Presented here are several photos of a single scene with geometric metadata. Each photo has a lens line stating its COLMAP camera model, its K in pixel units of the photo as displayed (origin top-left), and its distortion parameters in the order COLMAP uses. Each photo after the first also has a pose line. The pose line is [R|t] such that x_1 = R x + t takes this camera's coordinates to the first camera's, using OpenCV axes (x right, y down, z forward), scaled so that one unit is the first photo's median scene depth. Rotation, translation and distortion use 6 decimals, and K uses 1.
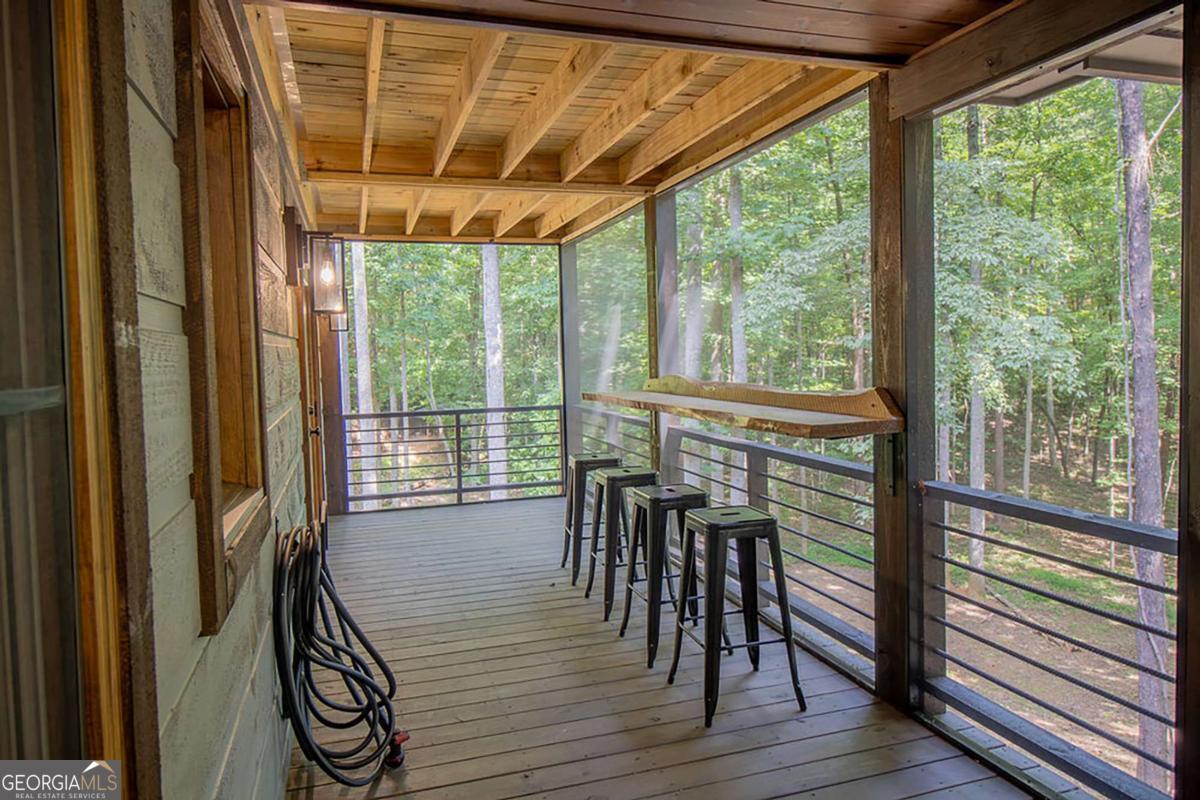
lens RADIAL K [[758.0, 0, 601.9], [0, 758.0, 374.3], [0, 0, 1]] dist [-0.000808, 0.000435]
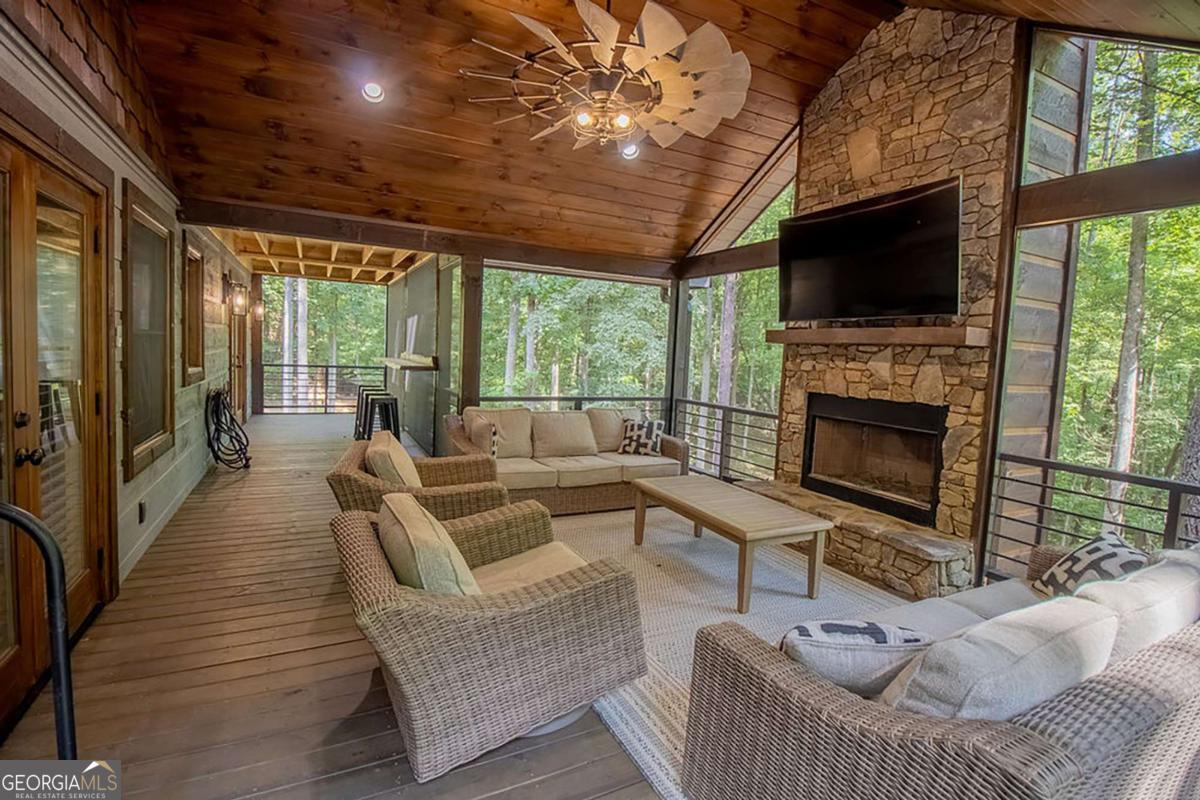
lens RADIAL K [[554.7, 0, 602.0], [0, 554.7, 379.1], [0, 0, 1]] dist [-0.019864, -0.000045]
pose [[0.984981, 0.061771, 0.161234, 0.661073], [-0.065406, 0.997708, 0.017330, 0.027038], [-0.159794, -0.027616, 0.986764, -1.225308]]
